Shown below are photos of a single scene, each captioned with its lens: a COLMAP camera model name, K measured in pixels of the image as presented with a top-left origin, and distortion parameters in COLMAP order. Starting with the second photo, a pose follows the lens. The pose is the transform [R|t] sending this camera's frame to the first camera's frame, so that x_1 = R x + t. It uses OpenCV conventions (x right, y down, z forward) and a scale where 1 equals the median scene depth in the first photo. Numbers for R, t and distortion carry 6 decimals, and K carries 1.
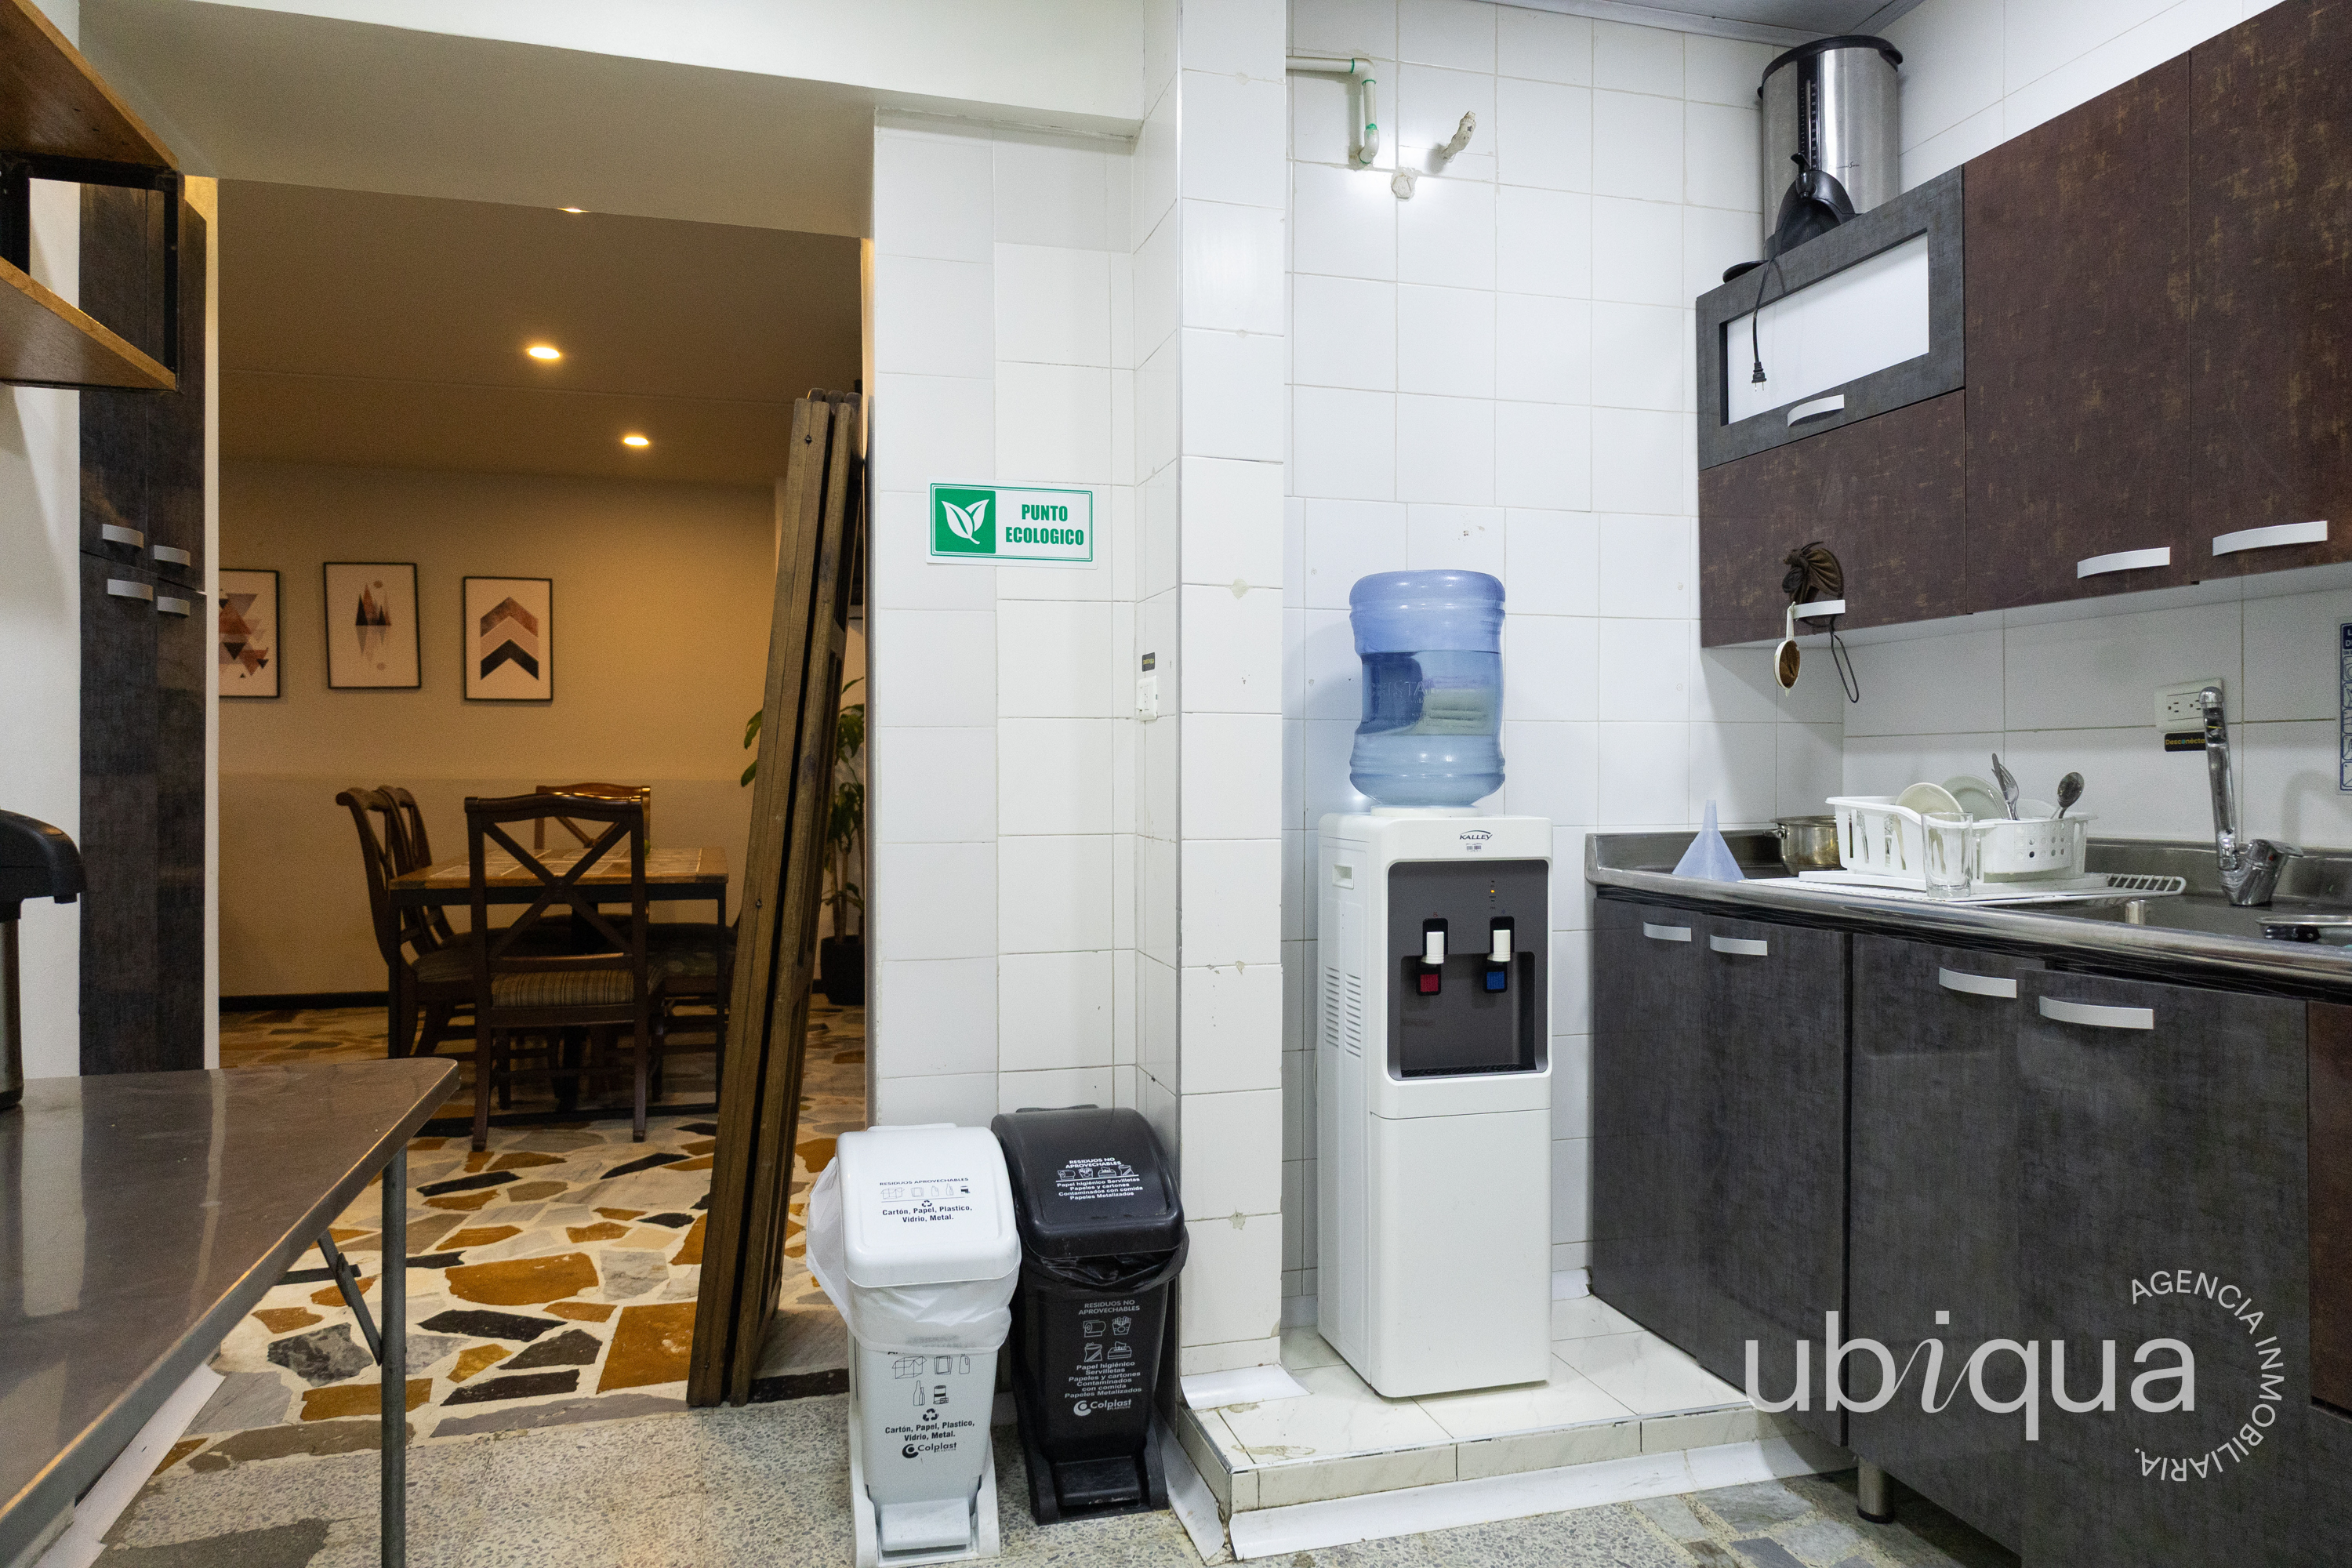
lens RADIAL K [[1555.4, 0, 1176.8], [0, 1555.4, 774.7], [0, 0, 1]] dist [0.004880, 0.001737]
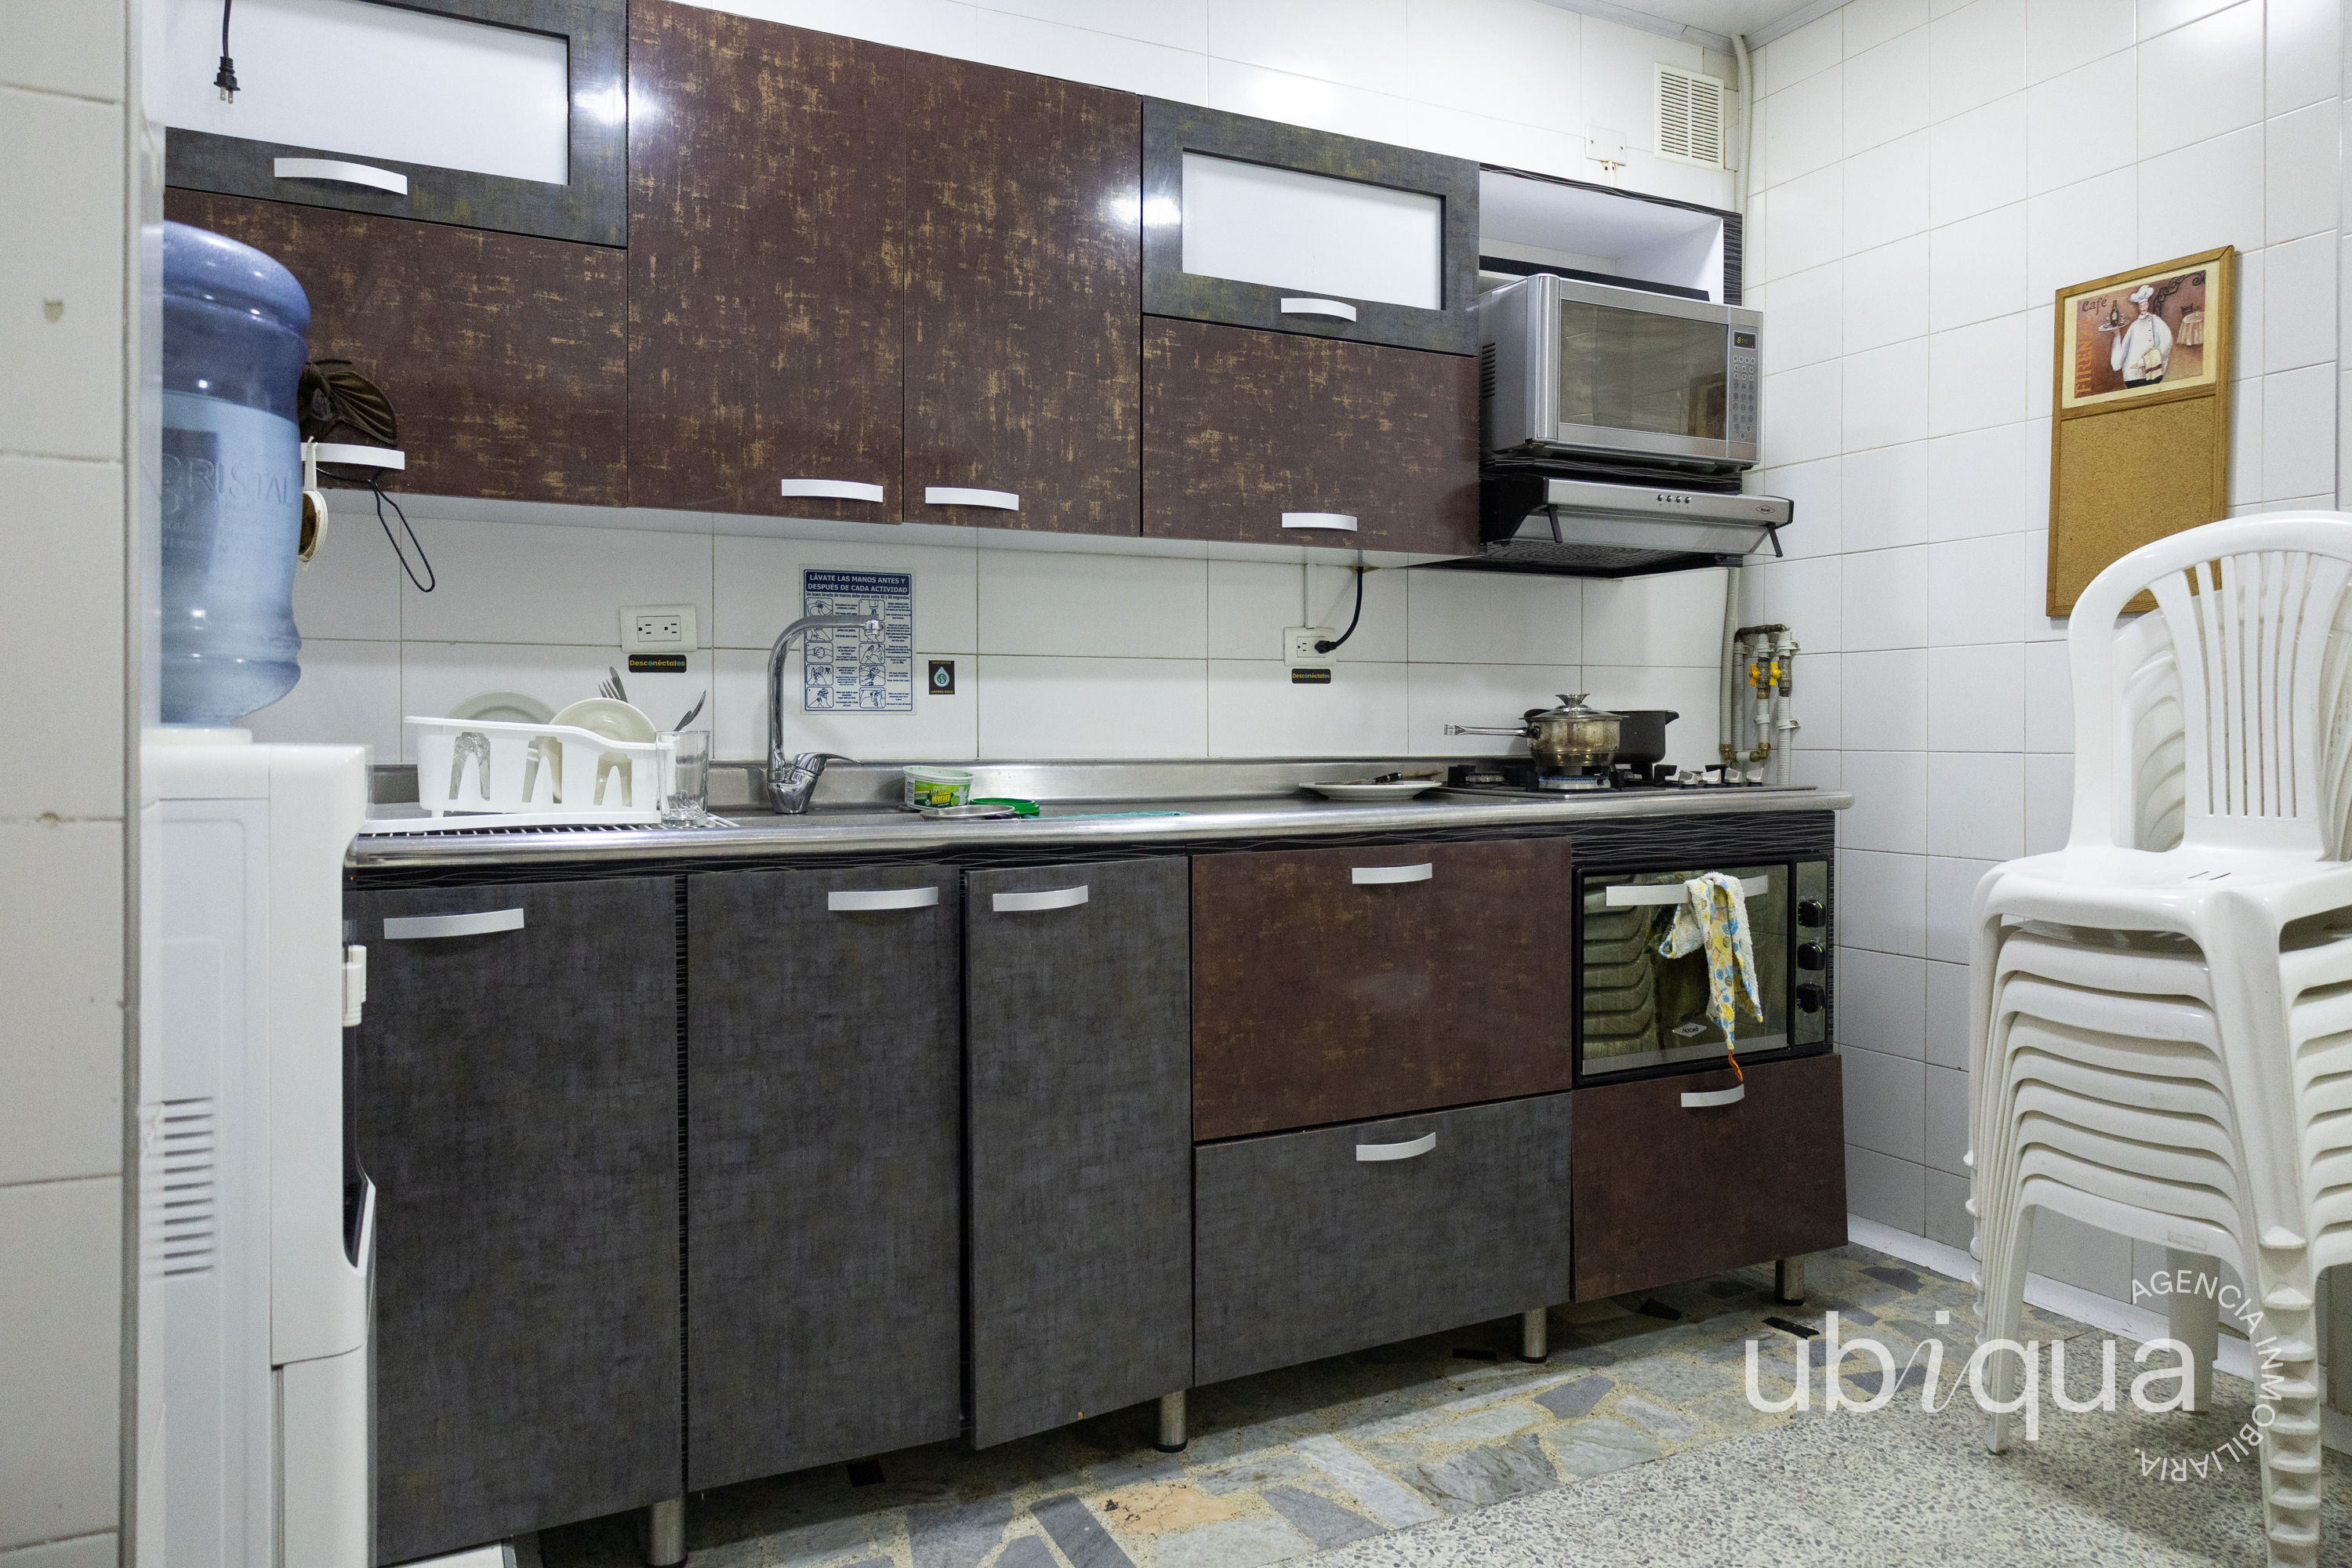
lens RADIAL K [[1540.5, 0, 1174.5], [0, 1540.5, 744.5], [0, 0, 1]] dist [-0.001715, -0.003115]
pose [[-0.194874, -0.005031, 0.980815, -0.453309], [0.001300, 0.999985, 0.005388, 0.029875], [-0.980827, 0.002325, -0.194864, 0.964346]]
